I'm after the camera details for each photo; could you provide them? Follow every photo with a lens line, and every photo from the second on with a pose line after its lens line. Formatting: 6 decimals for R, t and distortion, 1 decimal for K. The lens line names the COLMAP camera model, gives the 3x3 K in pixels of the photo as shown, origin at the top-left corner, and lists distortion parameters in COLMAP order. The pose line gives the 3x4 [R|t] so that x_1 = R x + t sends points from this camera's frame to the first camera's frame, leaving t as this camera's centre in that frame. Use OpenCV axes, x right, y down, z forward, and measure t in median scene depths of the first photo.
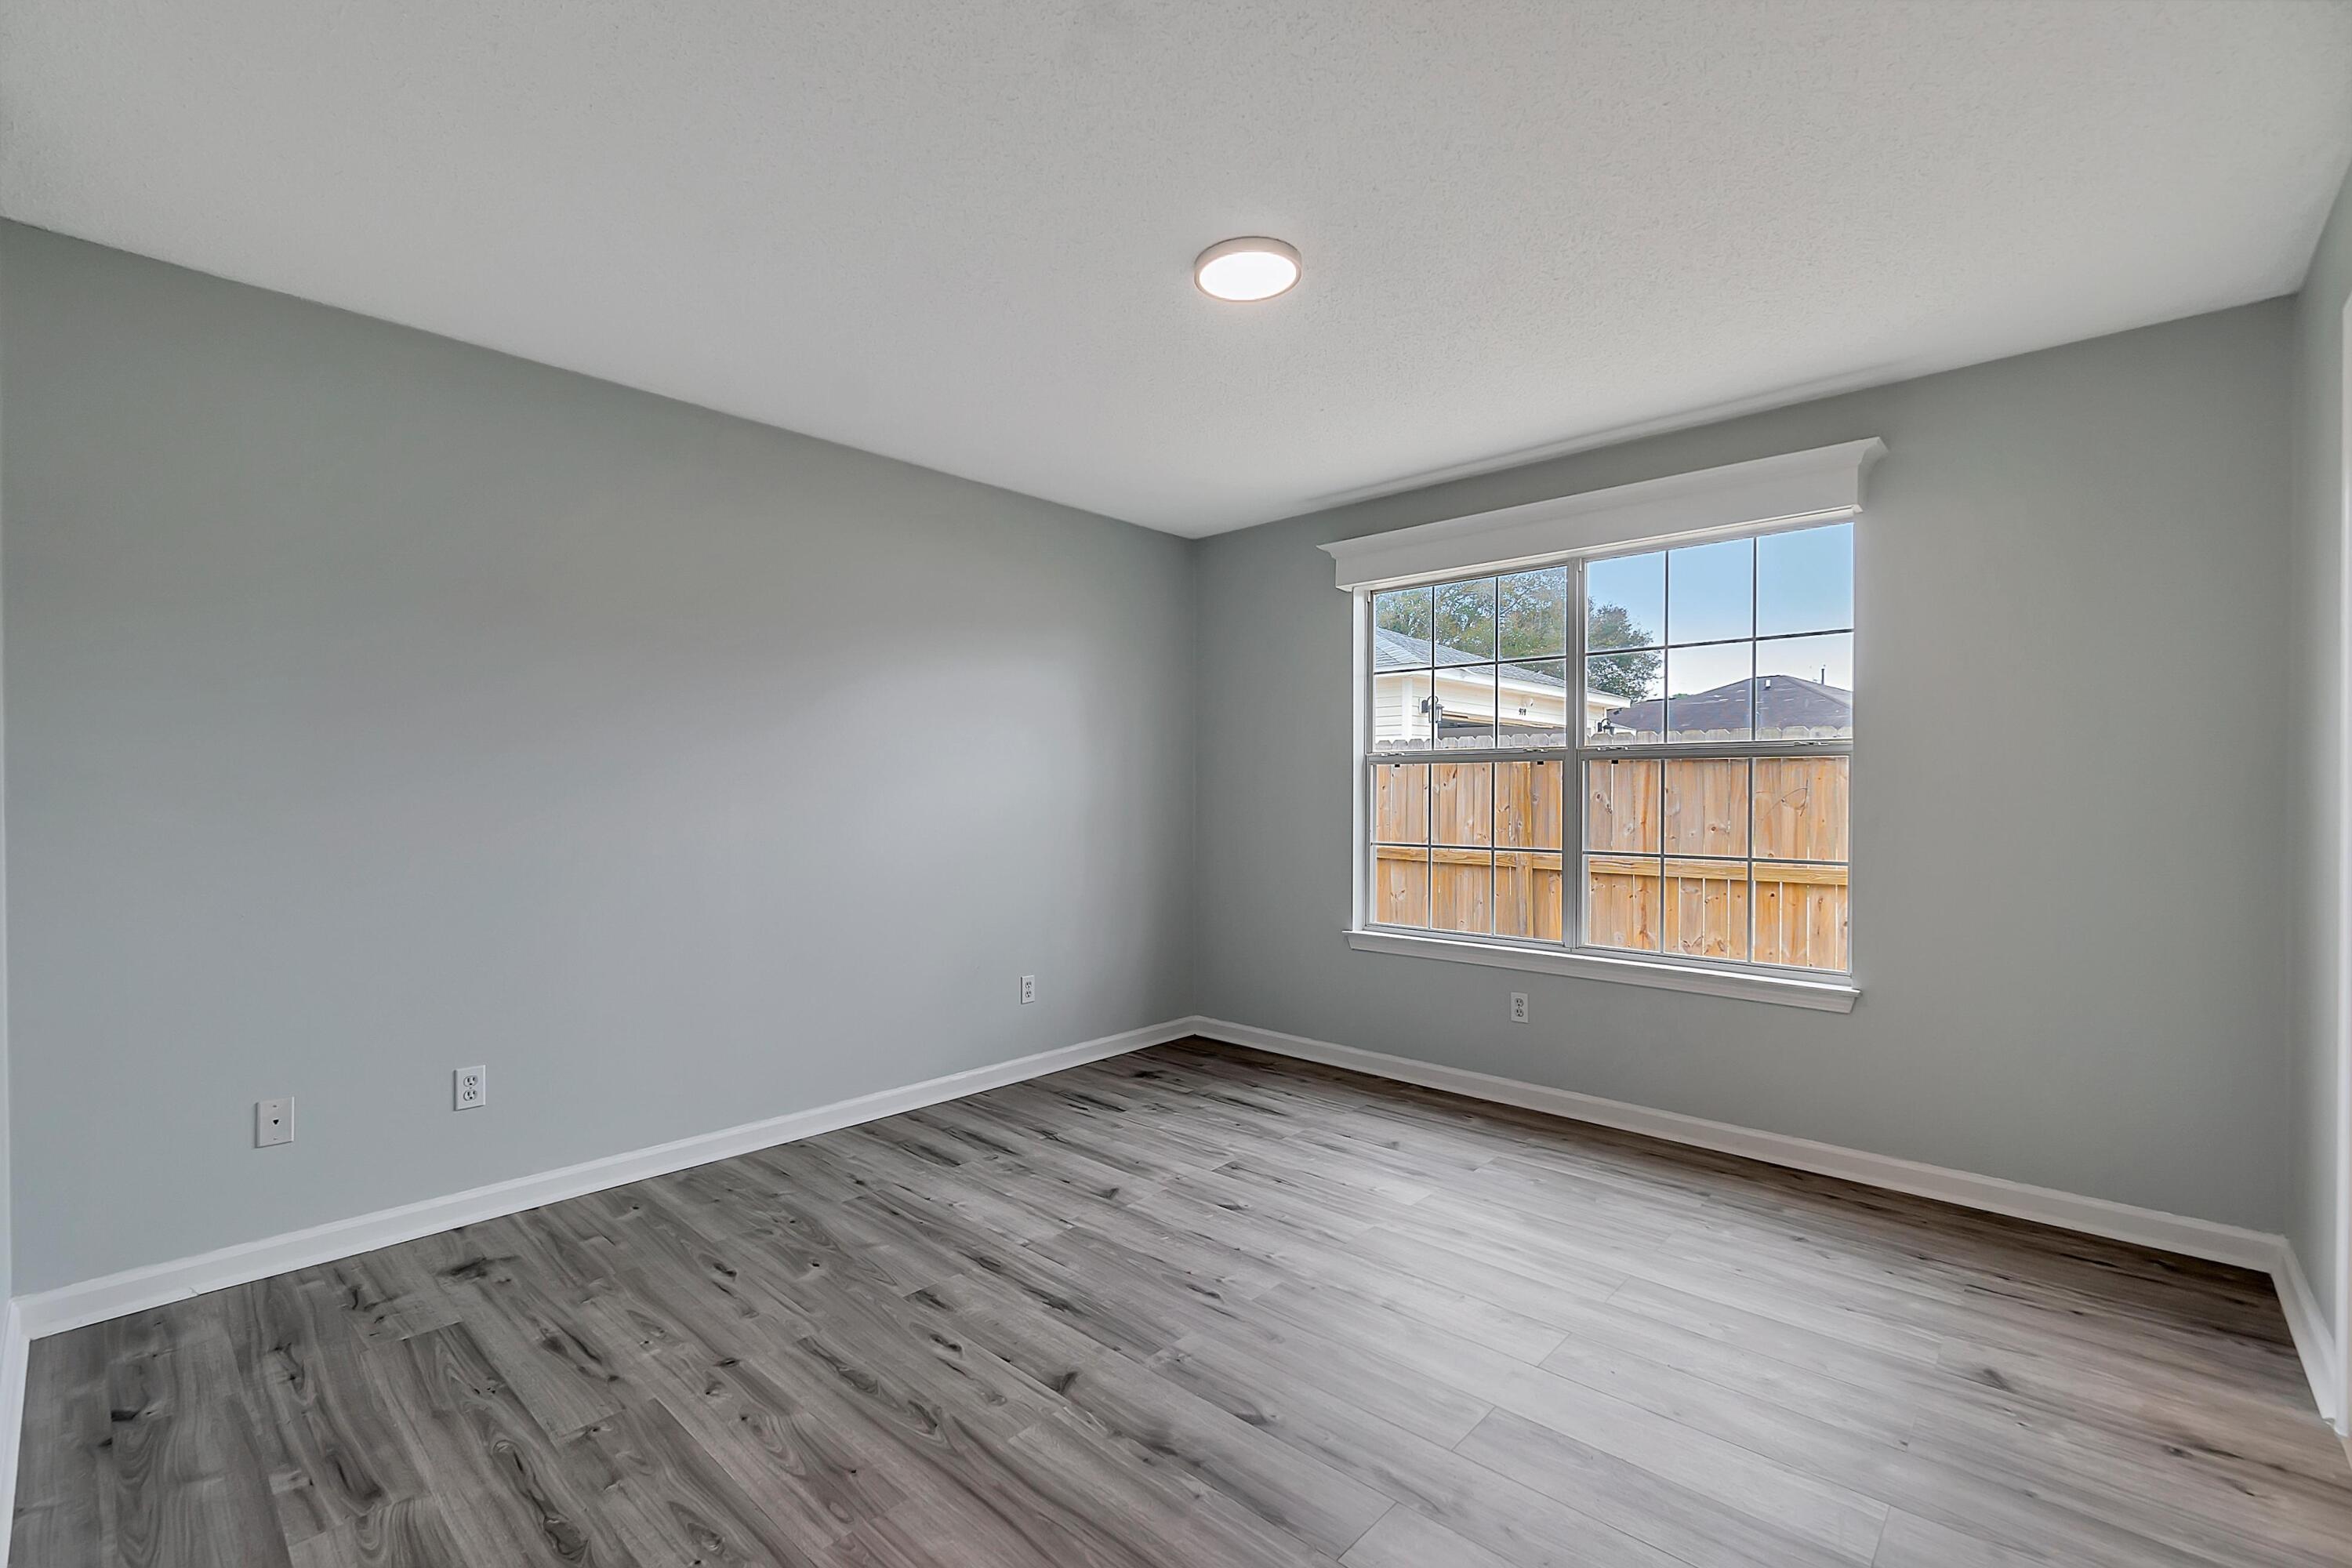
lens RADIAL K [[1027.5, 0, 1139.5], [0, 1027.5, 789.5], [0, 0, 1]] dist [0.000294, 0.000369]
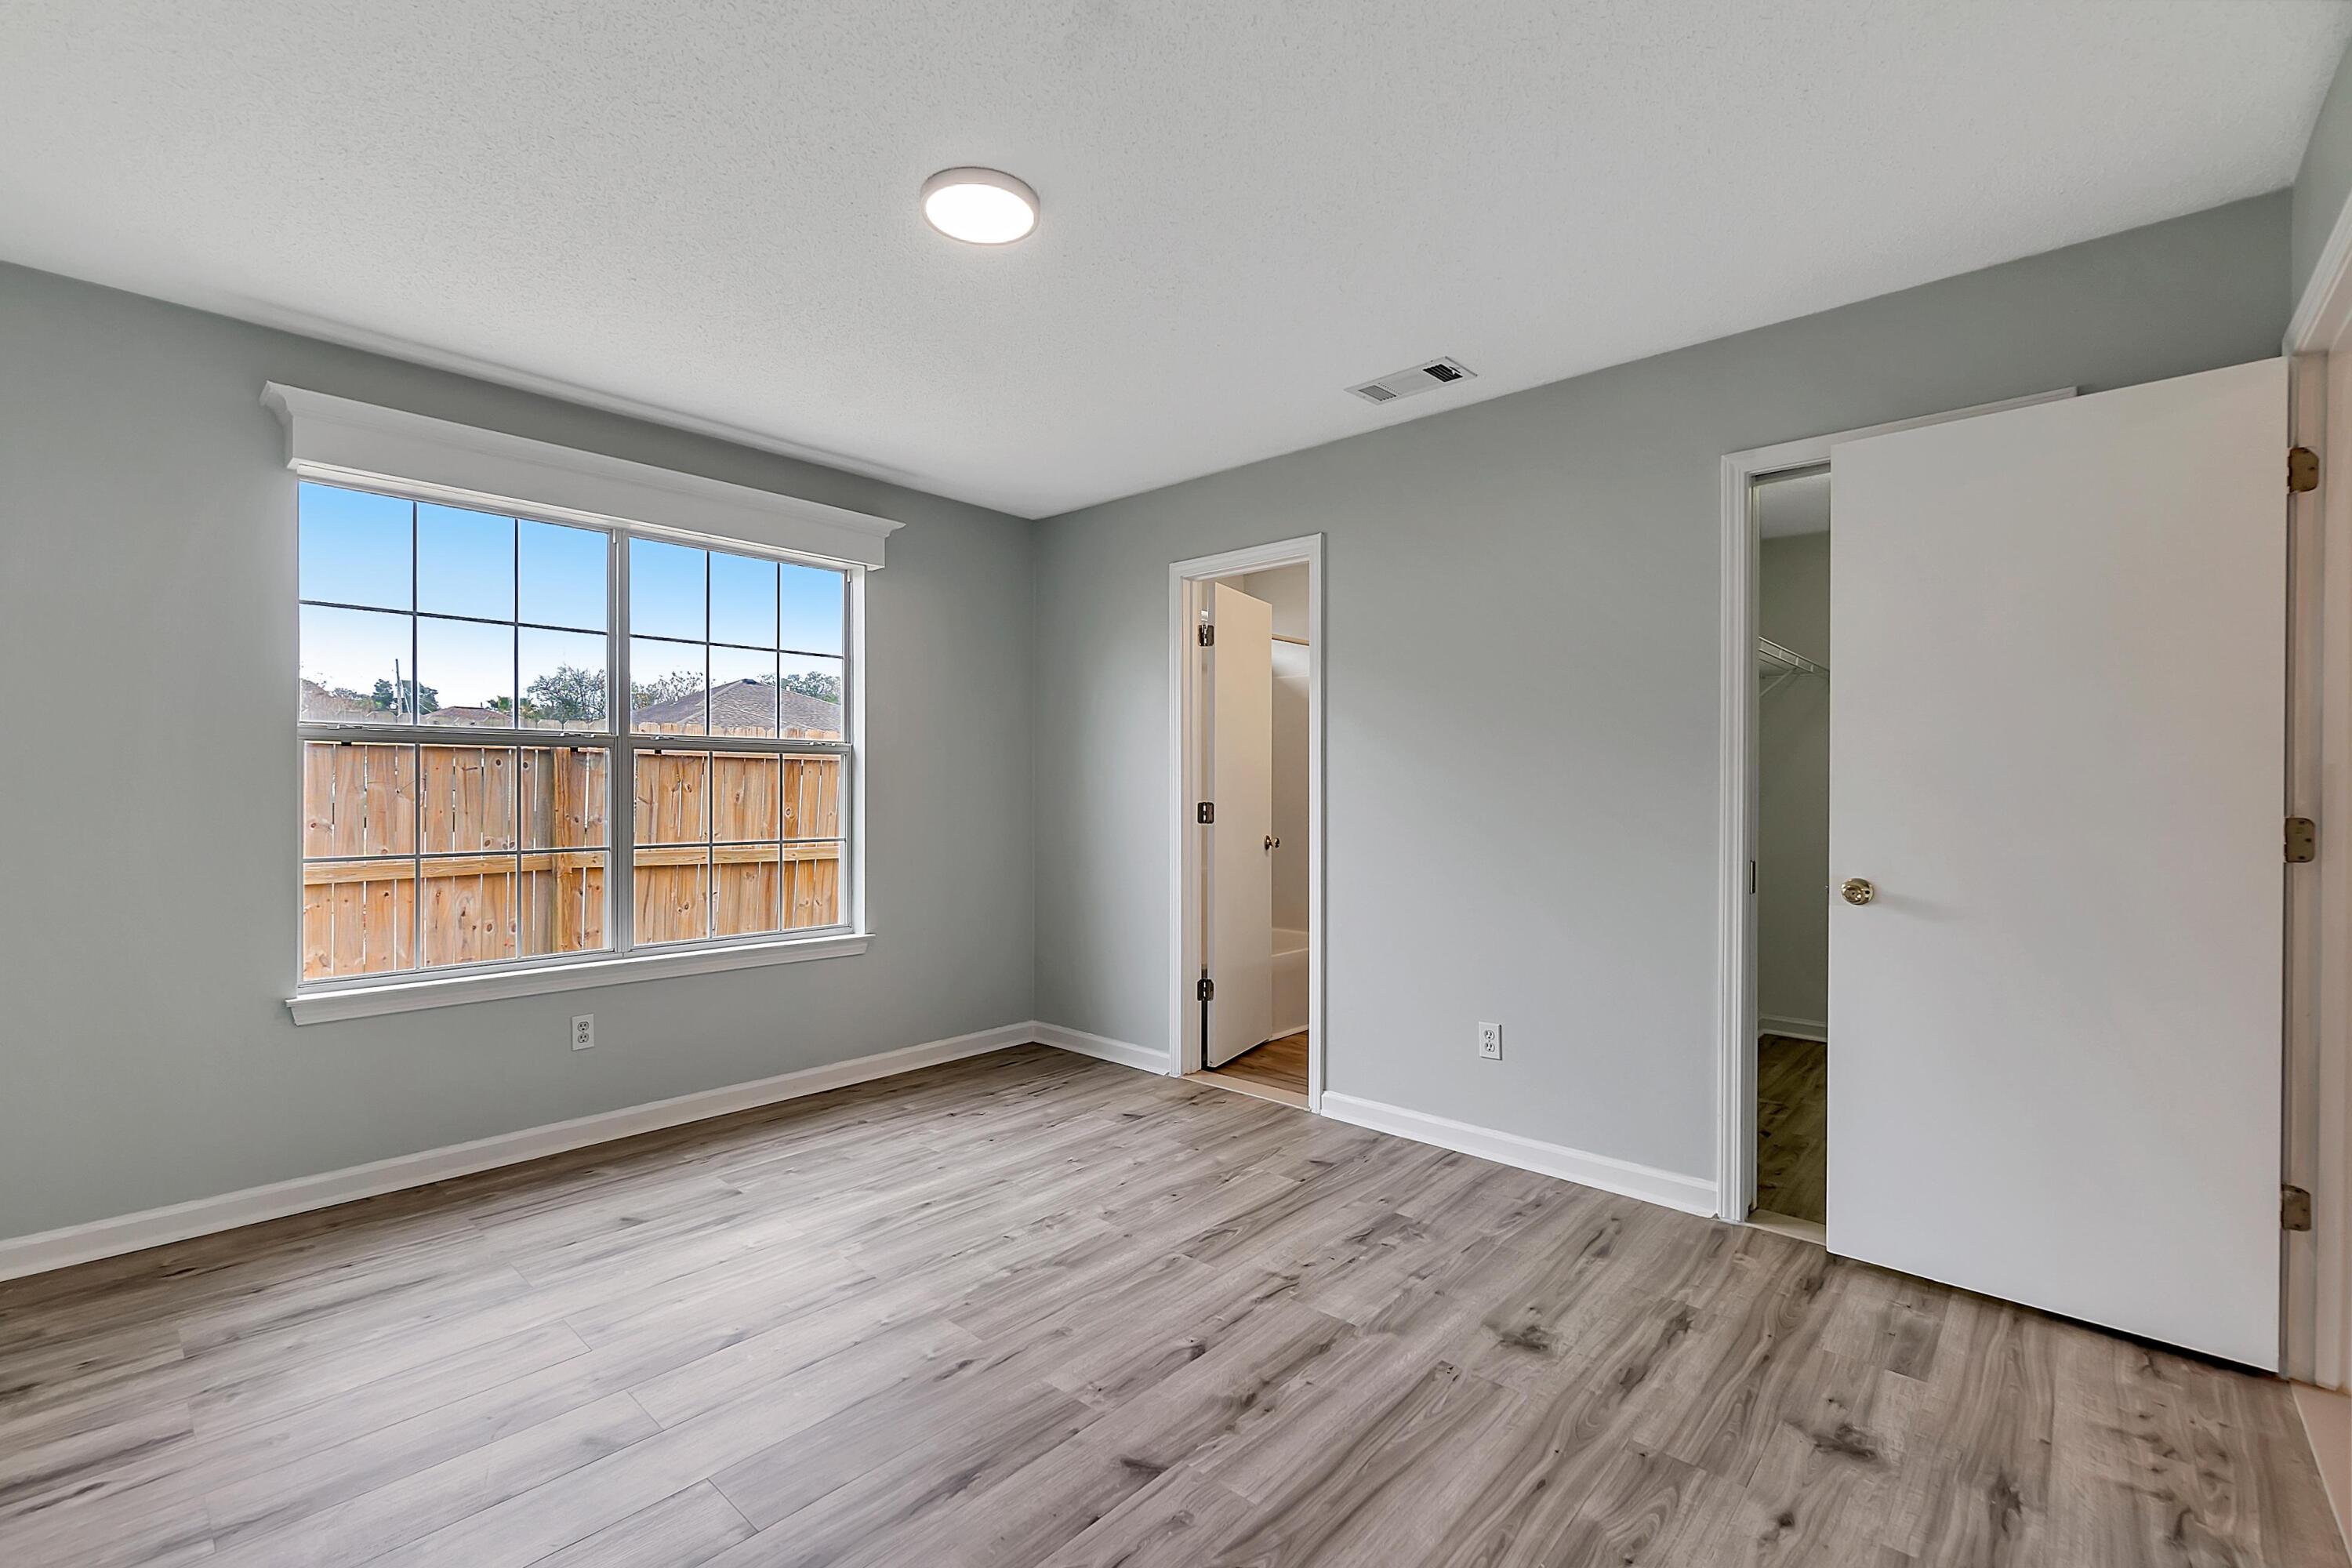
lens RADIAL K [[1027.5, 0, 1139.5], [0, 1027.5, 789.5], [0, 0, 1]] dist [0.000294, 0.000369]
pose [[-0.012354, -0.006028, 0.999906, -0.745109], [-0.004272, 0.999973, 0.005976, 0.001067], [-0.999915, -0.004198, -0.012380, 0.810557]]
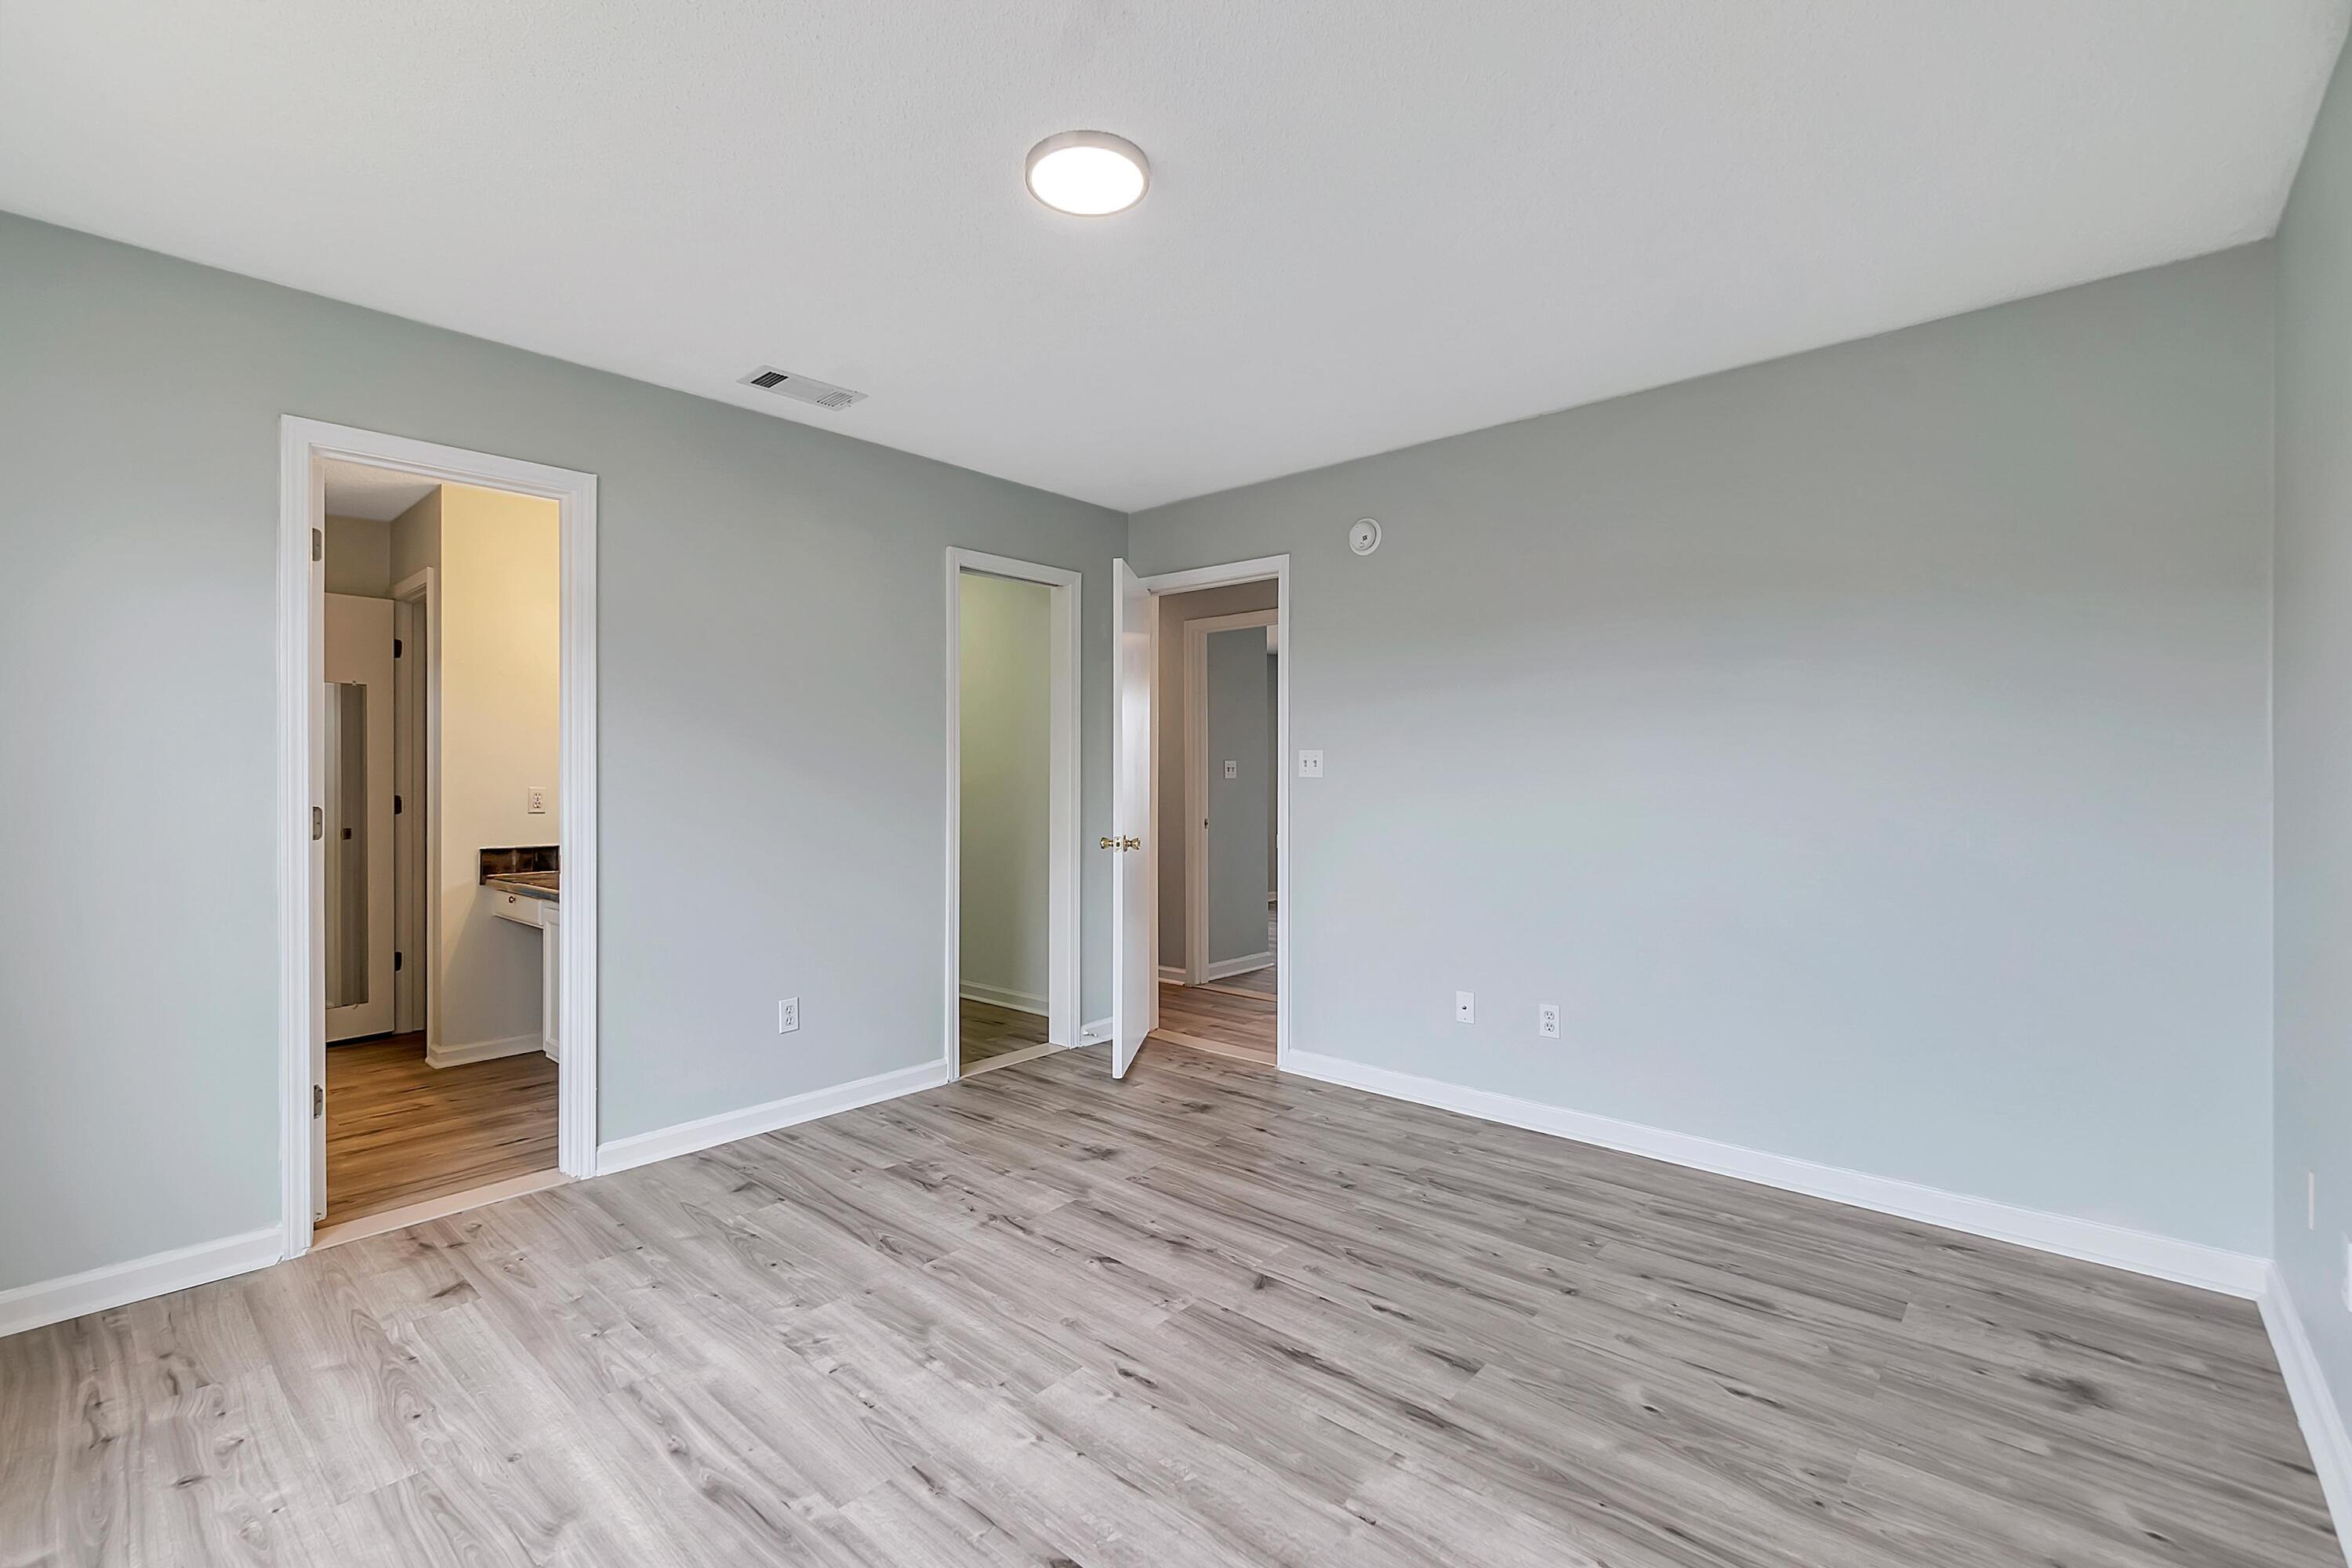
lens RADIAL K [[1024.7, 0, 1150.3], [0, 1024.7, 773.0], [0, 0, 1]] dist [-0.008747, -0.000226]
pose [[-0.999541, -0.002034, -0.030221, 0.072993], [-0.001834, 0.999976, -0.006649, 0.004033], [0.030234, -0.006590, -0.999521, 1.726685]]
